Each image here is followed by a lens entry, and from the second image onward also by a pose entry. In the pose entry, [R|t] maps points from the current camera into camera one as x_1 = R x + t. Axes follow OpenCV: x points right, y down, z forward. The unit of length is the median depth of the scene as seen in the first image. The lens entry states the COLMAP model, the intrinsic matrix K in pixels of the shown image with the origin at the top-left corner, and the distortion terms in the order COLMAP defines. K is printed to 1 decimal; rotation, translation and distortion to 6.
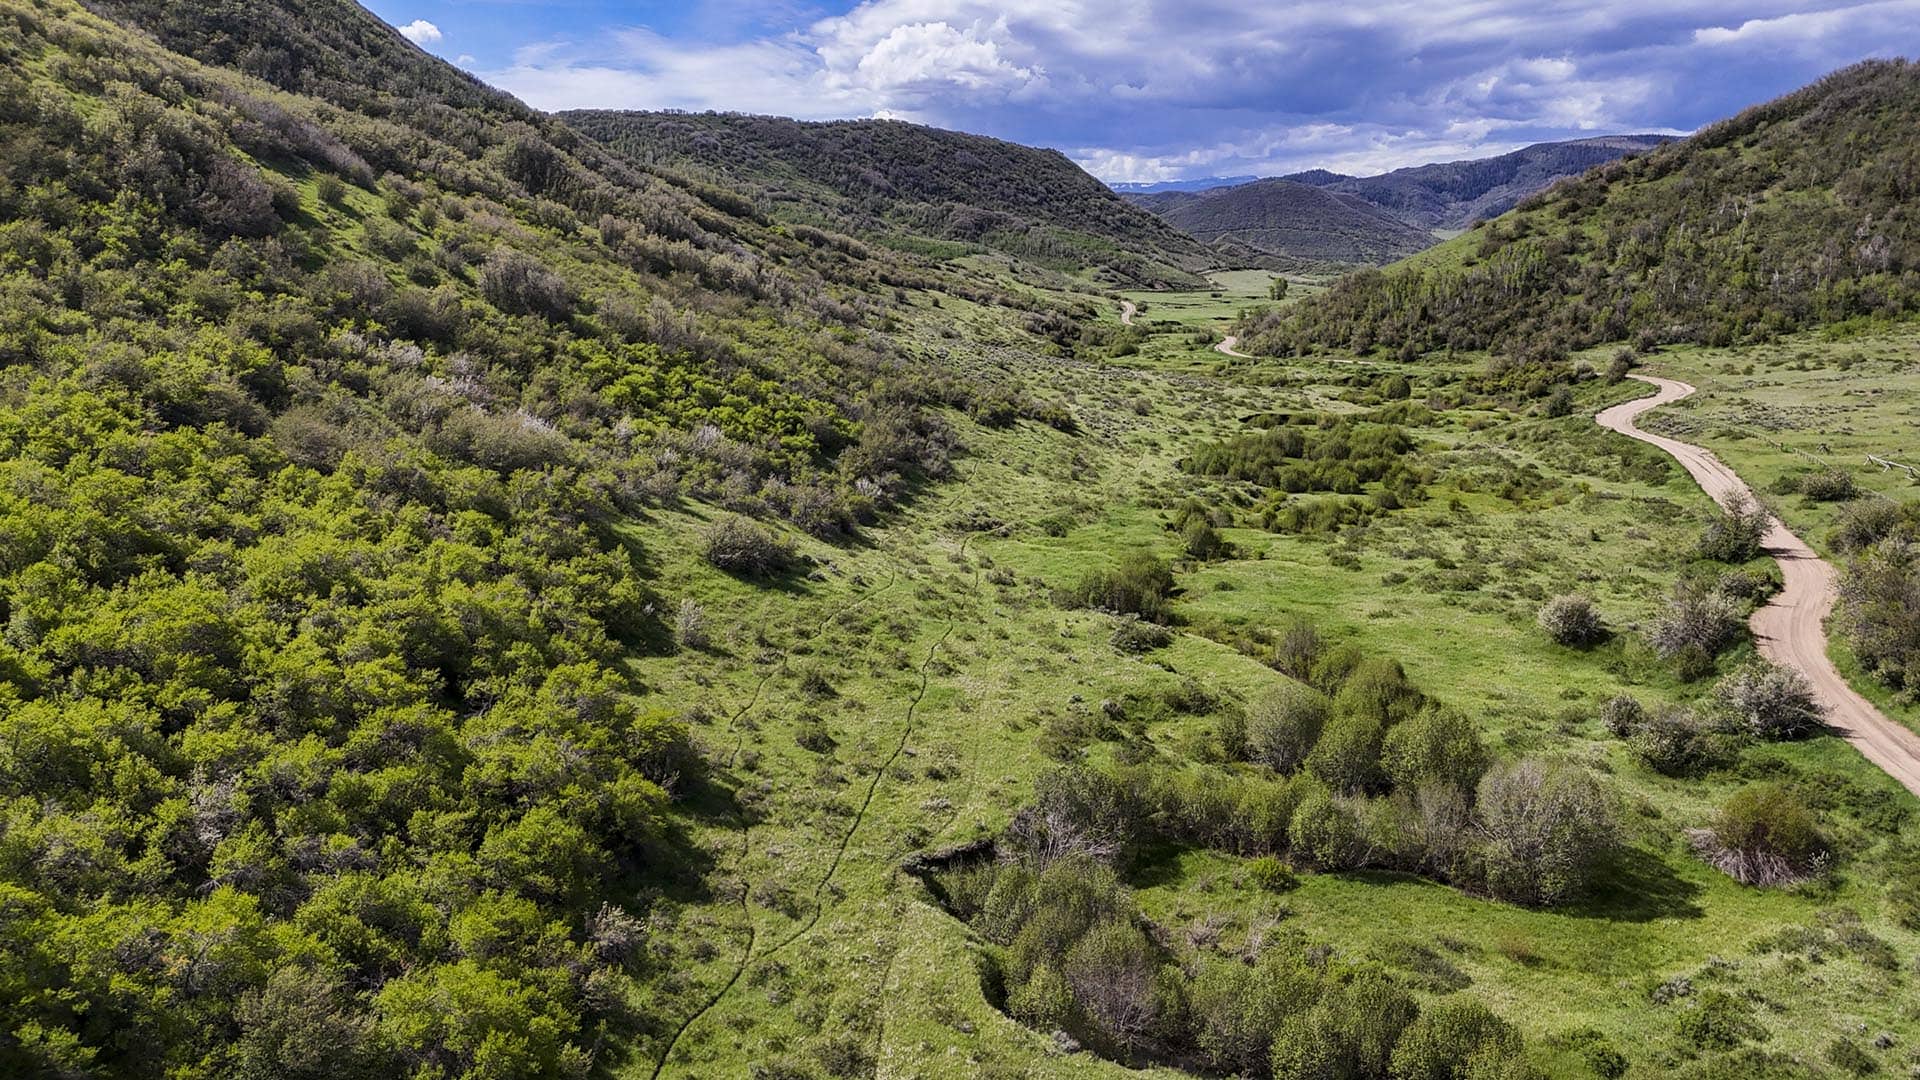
lens RADIAL K [[1414.9, 0, 960.0], [0, 1414.9, 540.0], [0, 0, 1]] dist [0.106983, -0.108054]
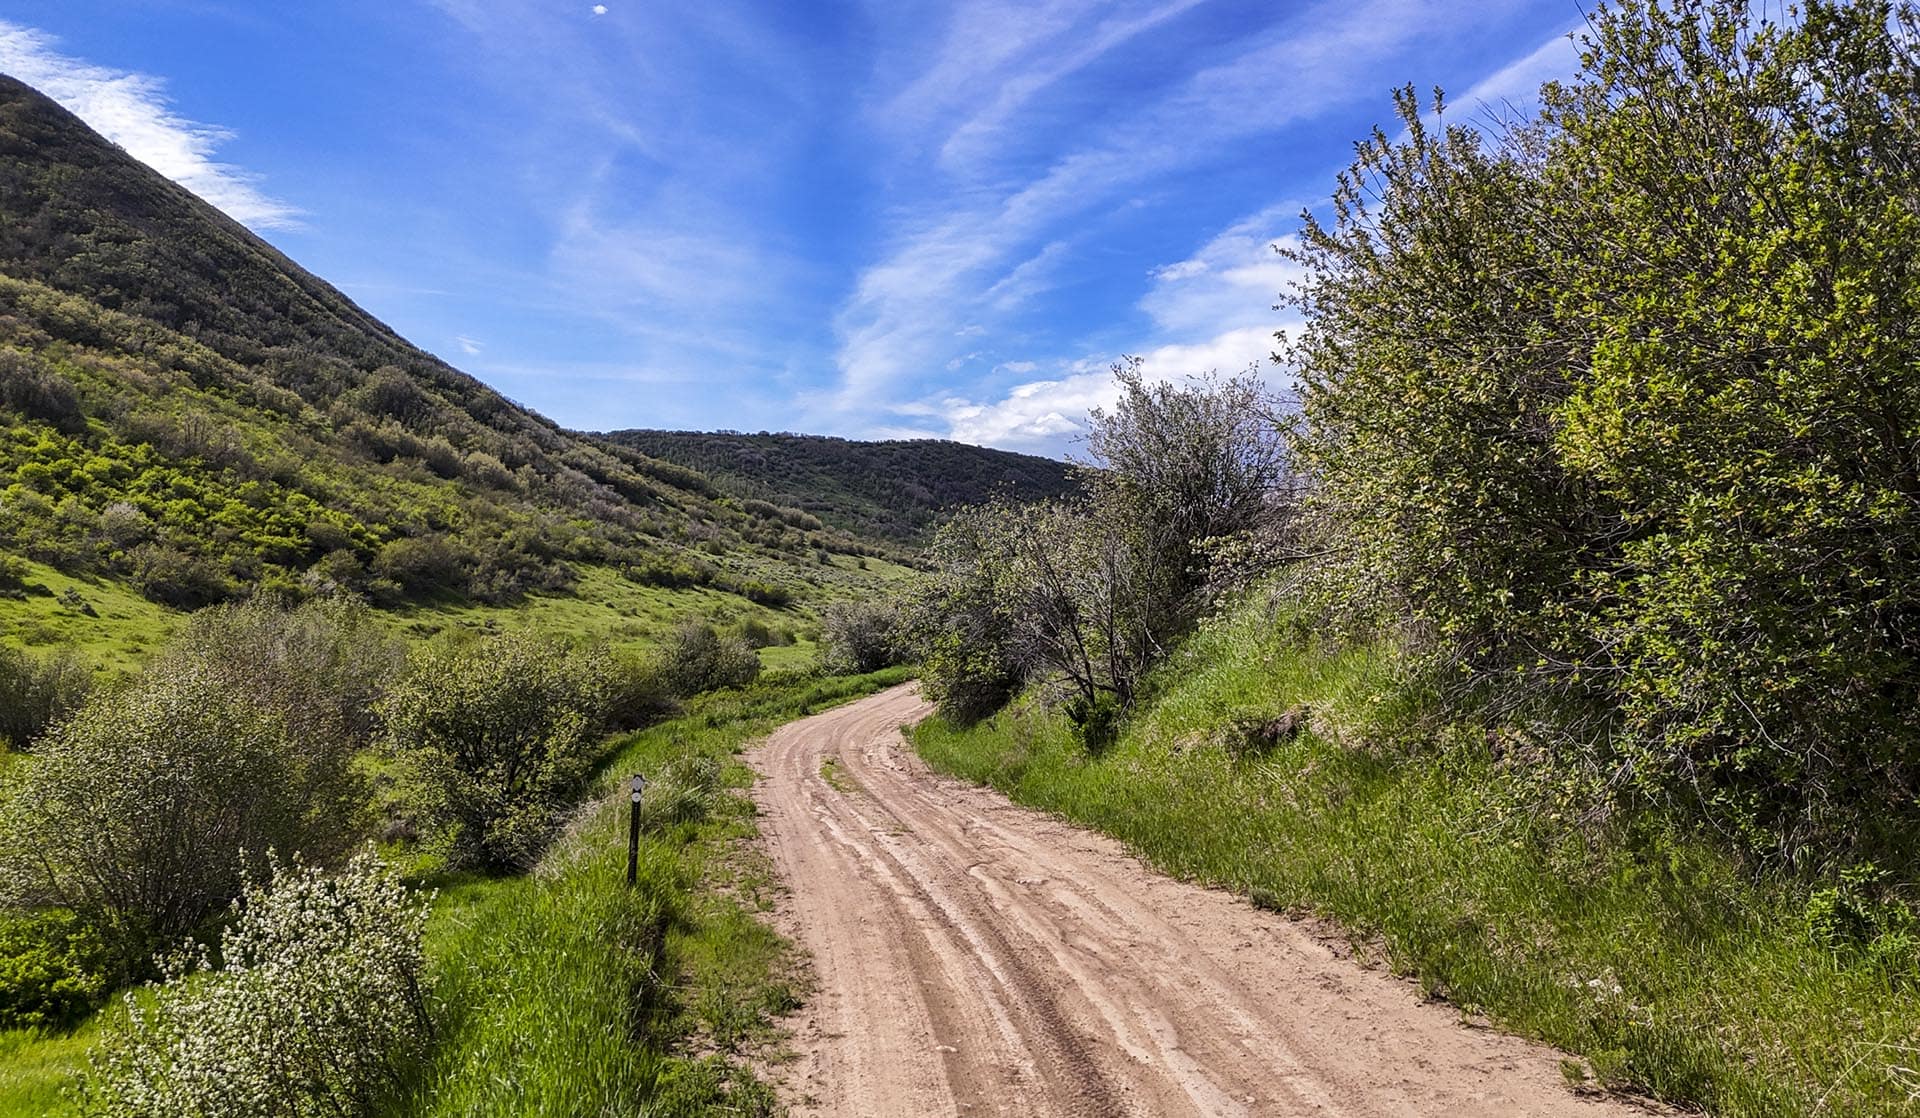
lens RADIAL K [[1451.3, 0, 1046.9], [0, 1451.3, 562.5], [0, 0, 1]] dist [0.028385, -0.029327]
pose [[0.999929, 0.000115, -0.011889, 0.154685], [-0.002686, 0.976271, -0.216537, 0.057082], [0.011582, 0.216554, 0.976202, 0.047271]]
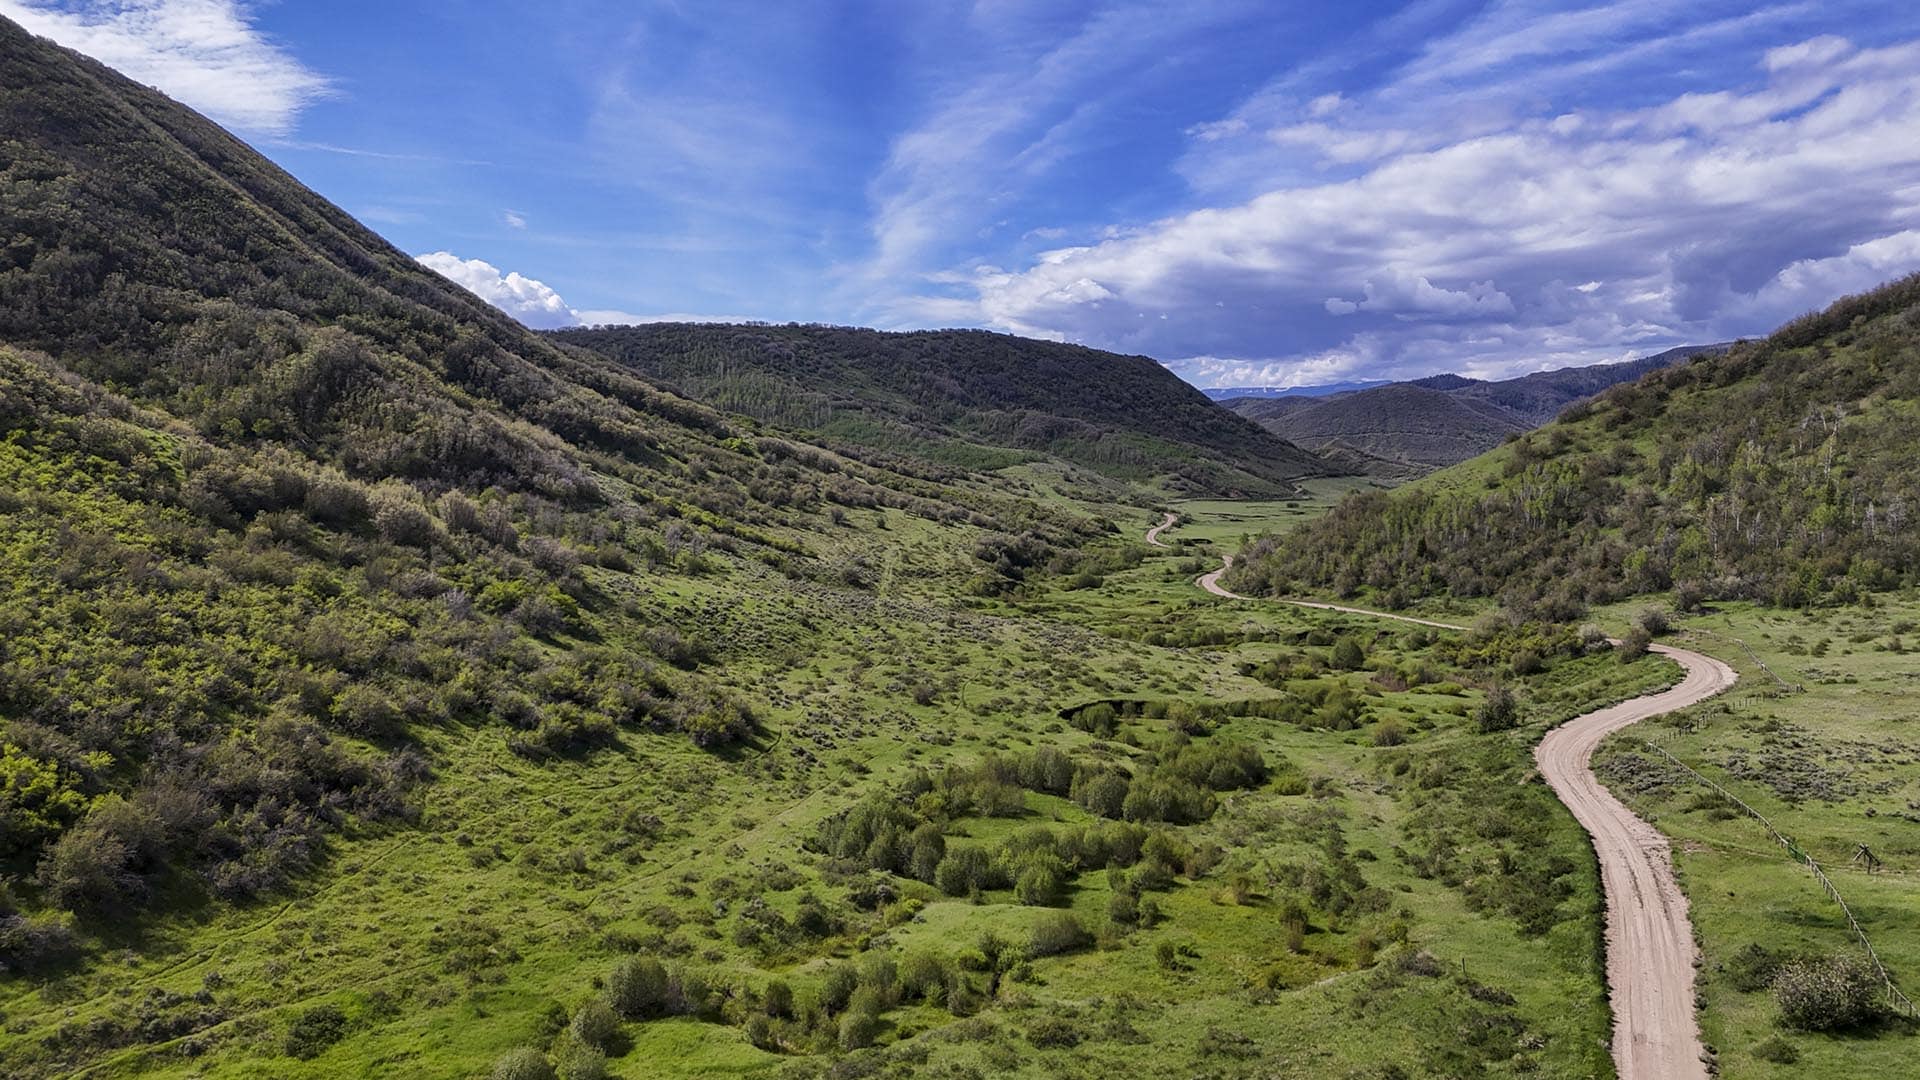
lens RADIAL K [[1414.9, 0, 960.0], [0, 1414.9, 540.0], [0, 0, 1]] dist [0.106983, -0.108054]
pose [[0.995519, 0.003686, -0.094486, 0.145264], [-0.016844, 0.990171, -0.138845, -0.048337], [0.093045, 0.139814, 0.985796, 0.192027]]
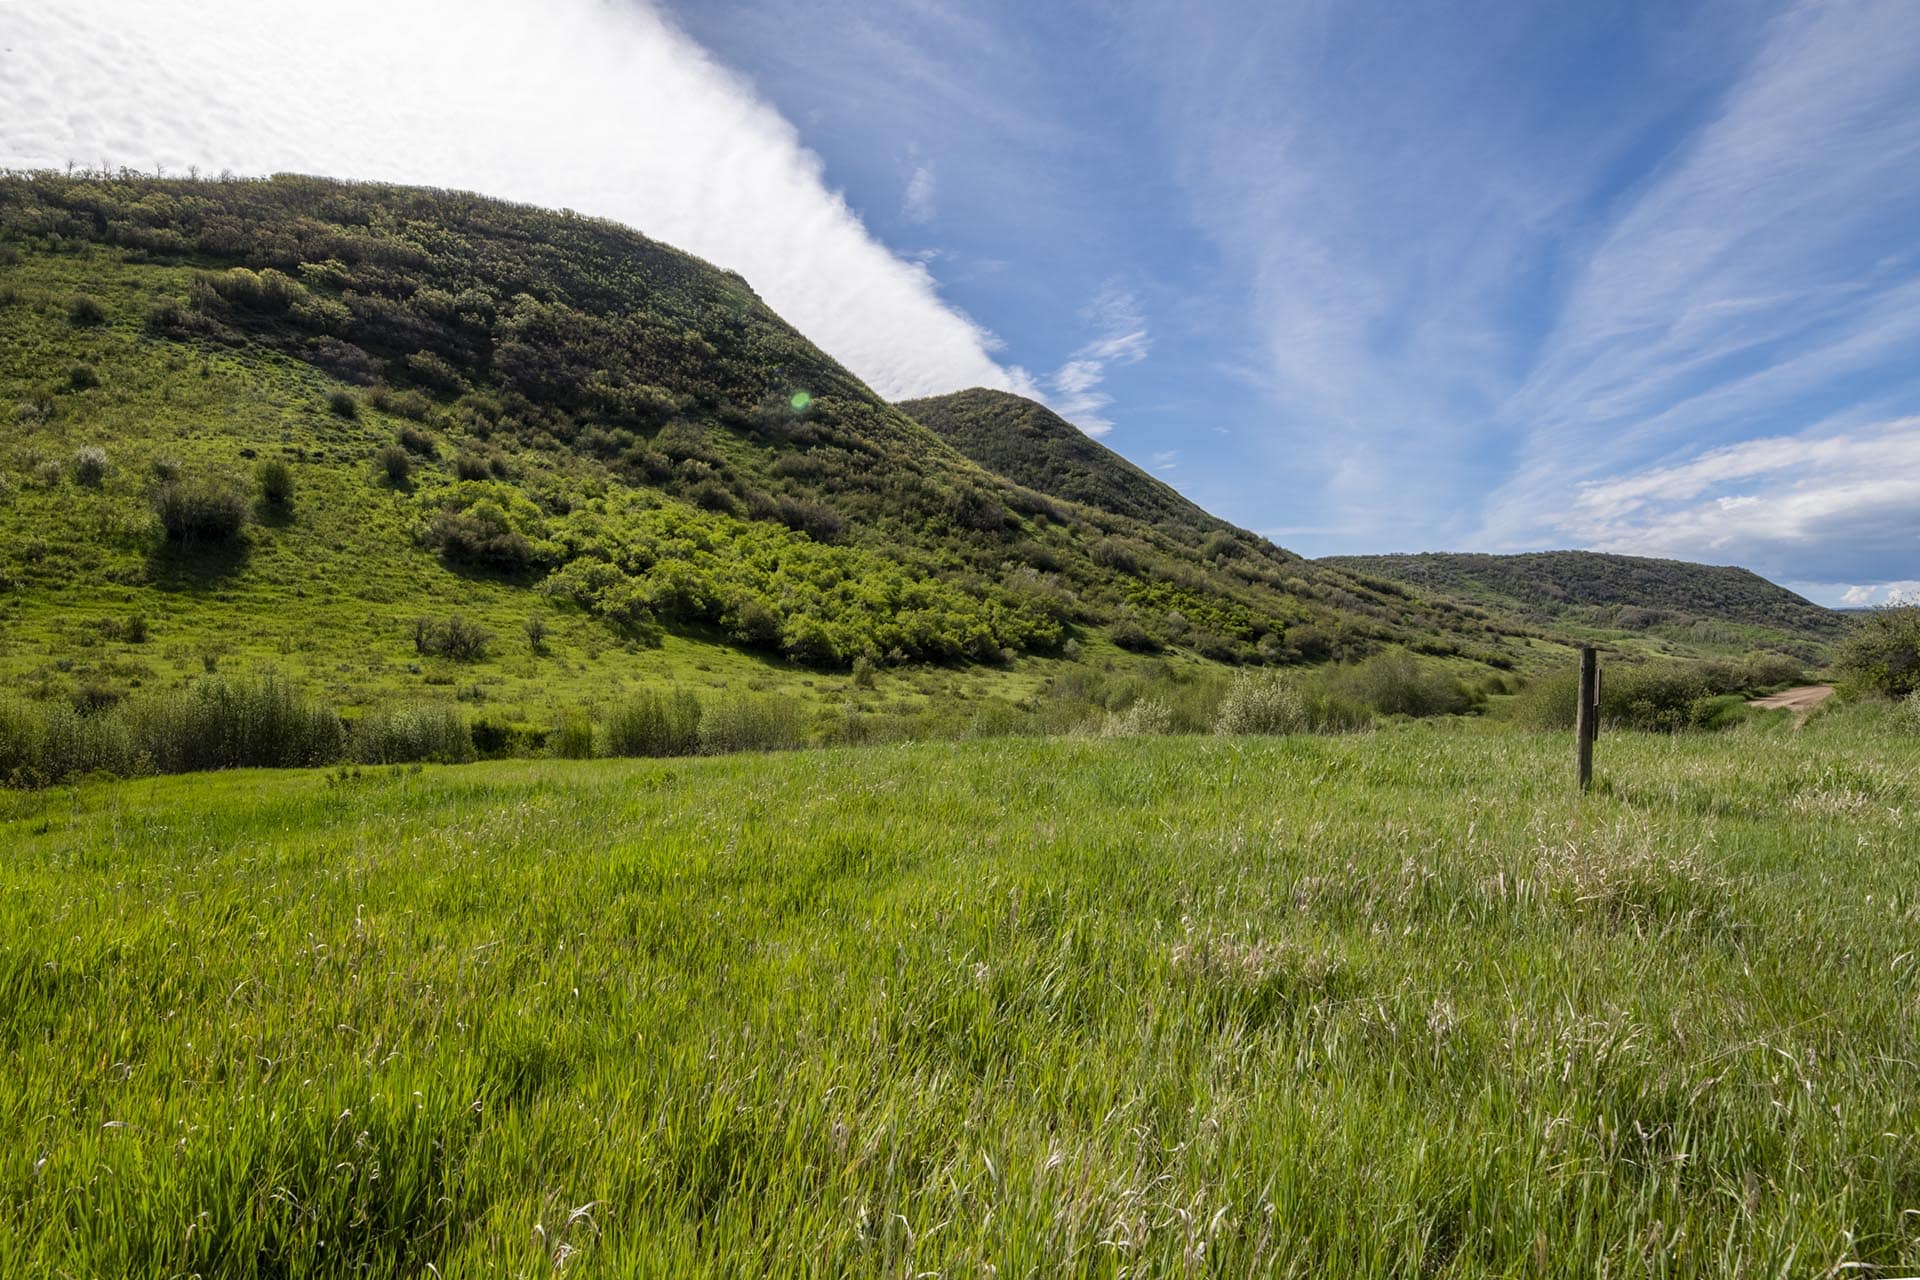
lens RADIAL K [[933.8, 0, 960.0], [0, 933.8, 640.0], [0, 0, 1]] dist [0.010171, -0.000498]
pose [[0.793136, -0.003114, -0.609037, 0.127403], [-0.130944, 0.975730, -0.175514, 0.077002], [0.594802, 0.218956, 0.773478, -0.034889]]
